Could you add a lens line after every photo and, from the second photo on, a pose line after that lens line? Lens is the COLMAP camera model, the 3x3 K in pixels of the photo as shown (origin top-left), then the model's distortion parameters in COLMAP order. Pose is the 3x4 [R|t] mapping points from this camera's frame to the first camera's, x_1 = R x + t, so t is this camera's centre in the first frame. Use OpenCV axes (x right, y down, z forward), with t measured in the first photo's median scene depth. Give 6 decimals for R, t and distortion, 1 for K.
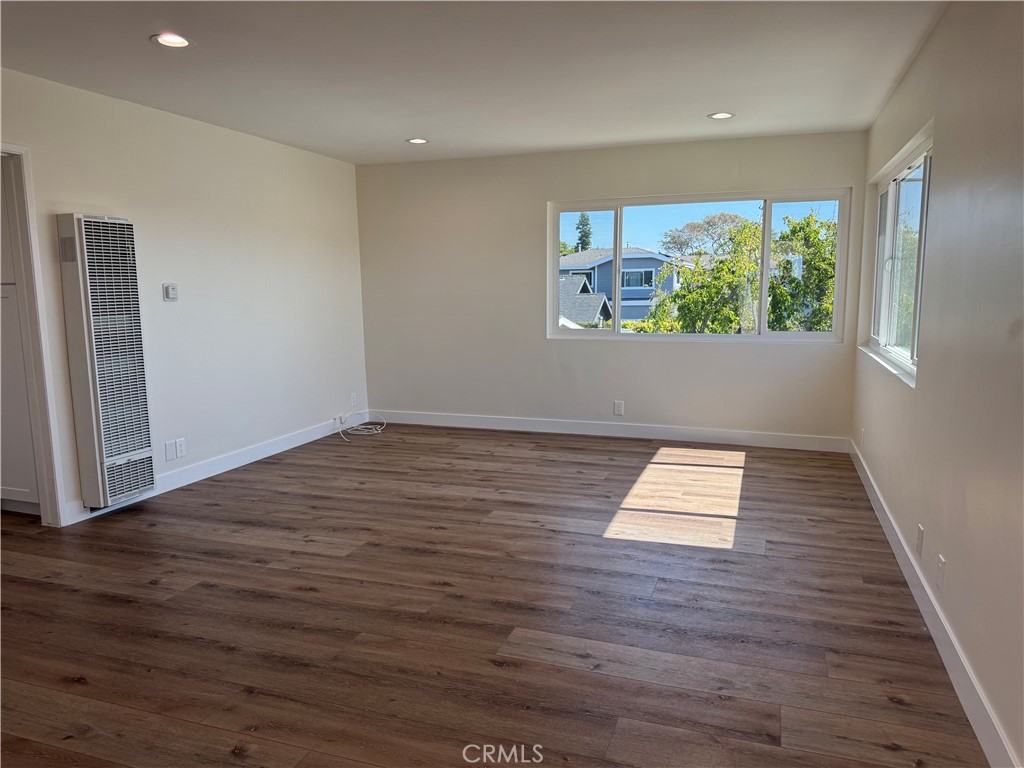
lens RADIAL K [[718.2, 0, 517.7], [0, 718.2, 388.3], [0, 0, 1]] dist [0.043856, -0.060408]
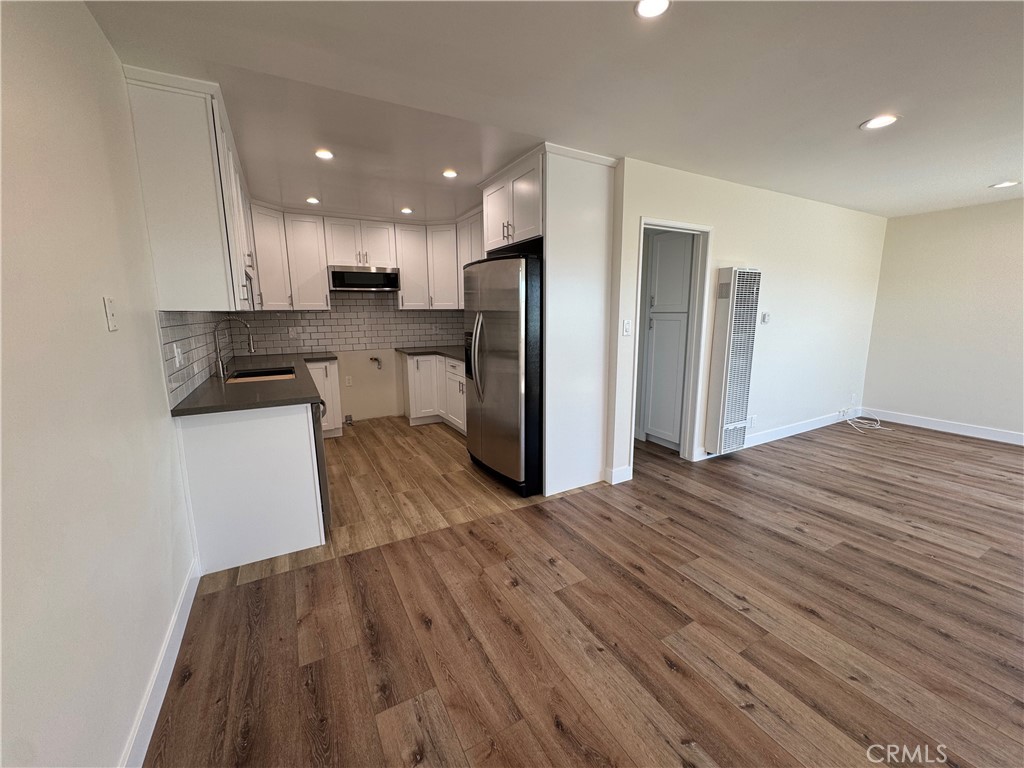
lens RADIAL K [[408.0, 0, 512.1], [0, 408.0, 382.2], [0, 0, 1]] dist [-0.005320, 0.000465]
pose [[0.743698, 0.120920, -0.657489, -0.345398], [-0.097172, 0.992613, 0.072640, -0.013584], [0.661416, 0.009868, 0.749954, 0.032763]]
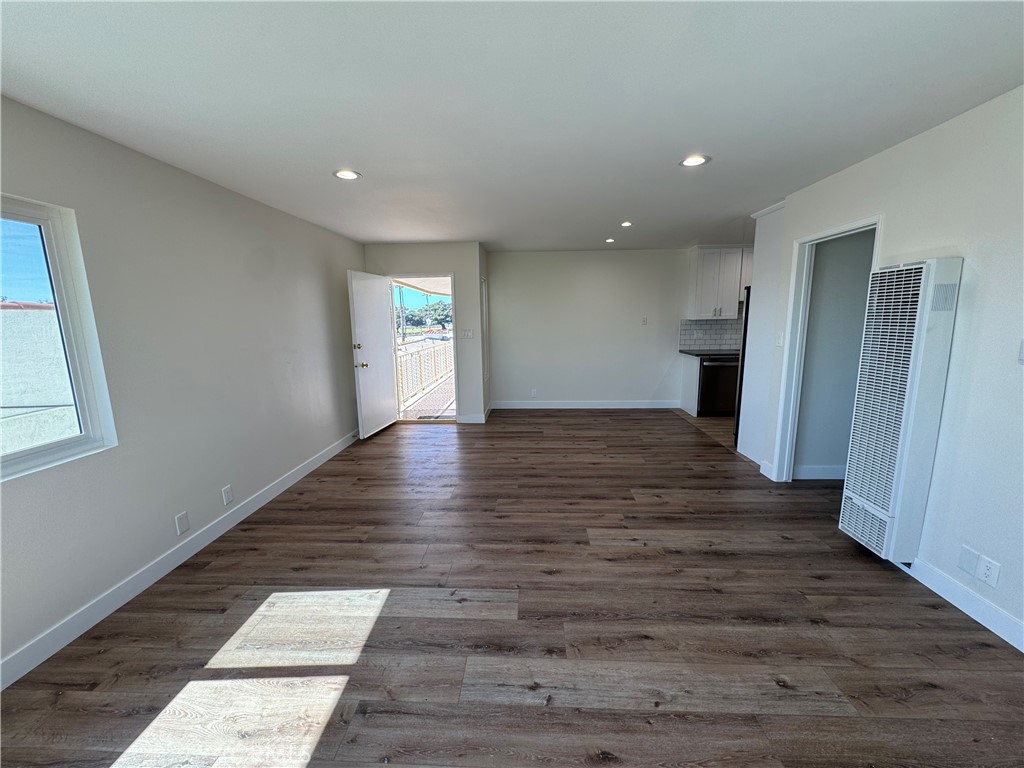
lens RADIAL K [[408.0, 0, 512.7], [0, 408.0, 383.4], [0, 0, 1]] dist [-0.005320, 0.000465]
pose [[-0.958885, 0.071867, -0.274545, 0.085006], [-0.014187, 0.954056, 0.299291, -0.240153], [0.283440, 0.290881, -0.913811, 1.390254]]
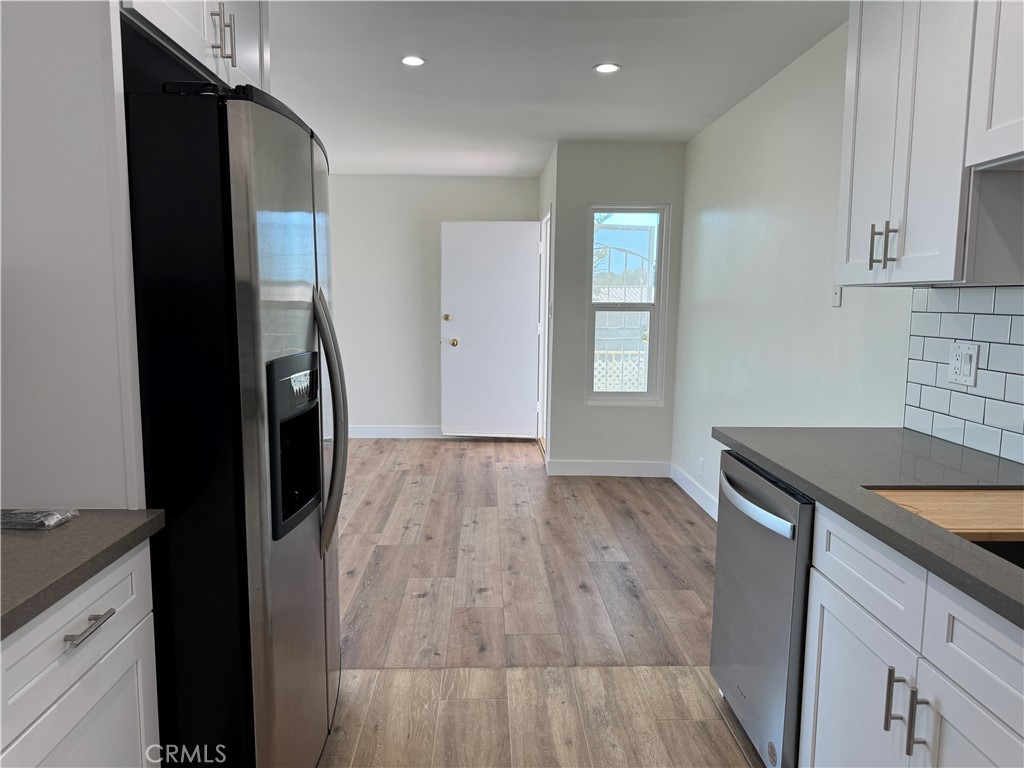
lens RADIAL K [[718.2, 0, 518.8], [0, 718.2, 381.1], [0, 0, 1]] dist [0.043856, -0.060408]
pose [[-0.370028, -0.099189, 0.923710, -1.376110], [0.126500, 0.979644, 0.155869, -0.077812], [-0.920368, 0.174525, -0.349948, 0.617957]]
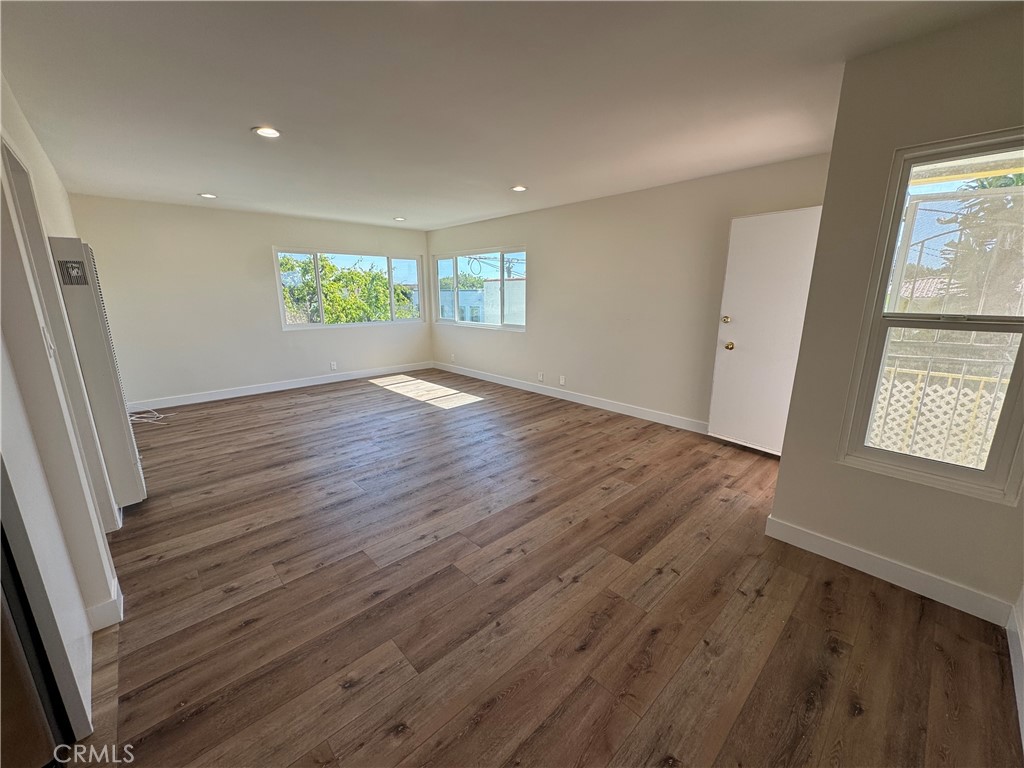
lens RADIAL K [[408.0, 0, 509.5], [0, 408.0, 384.0], [0, 0, 1]] dist [-0.005320, 0.000465]
pose [[0.469014, -0.192821, 0.861885, -0.832062], [0.125856, 0.980509, 0.150873, -0.043229], [-0.874177, 0.037712, 0.484140, 0.166848]]
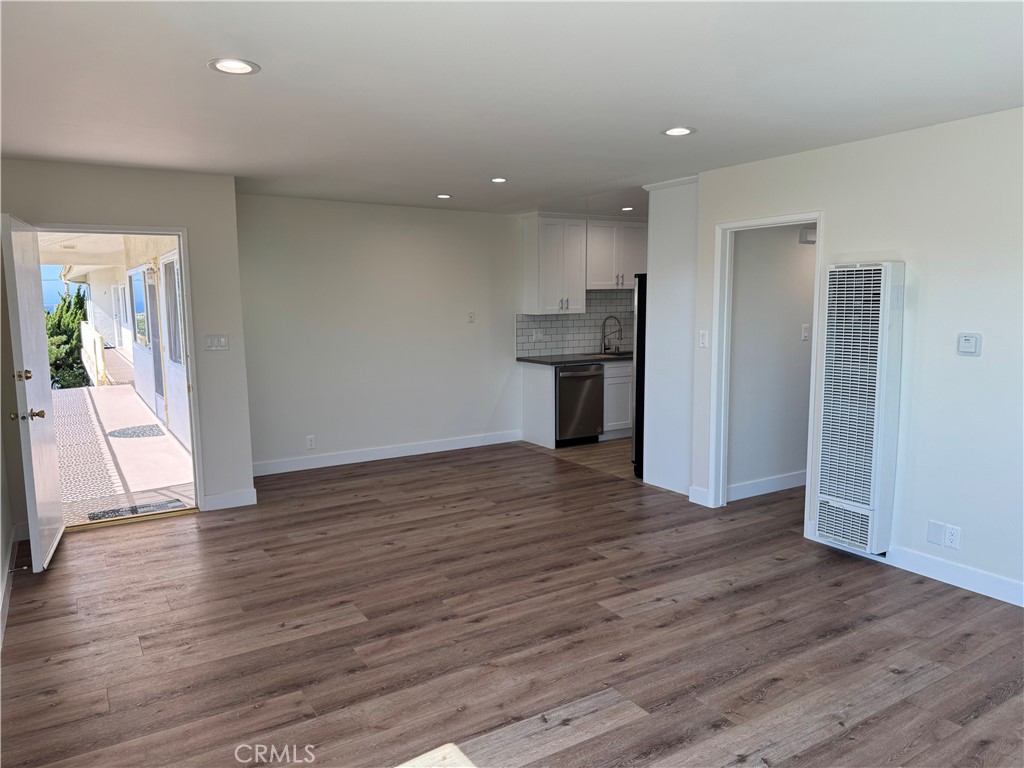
lens RADIAL K [[718.2, 0, 514.4], [0, 718.2, 387.2], [0, 0, 1]] dist [0.043856, -0.060408]
pose [[-0.626157, 0.112855, -0.771486, 0.518034], [-0.095893, 0.970811, 0.219841, -0.246572], [0.773778, 0.211635, -0.597058, 1.263931]]
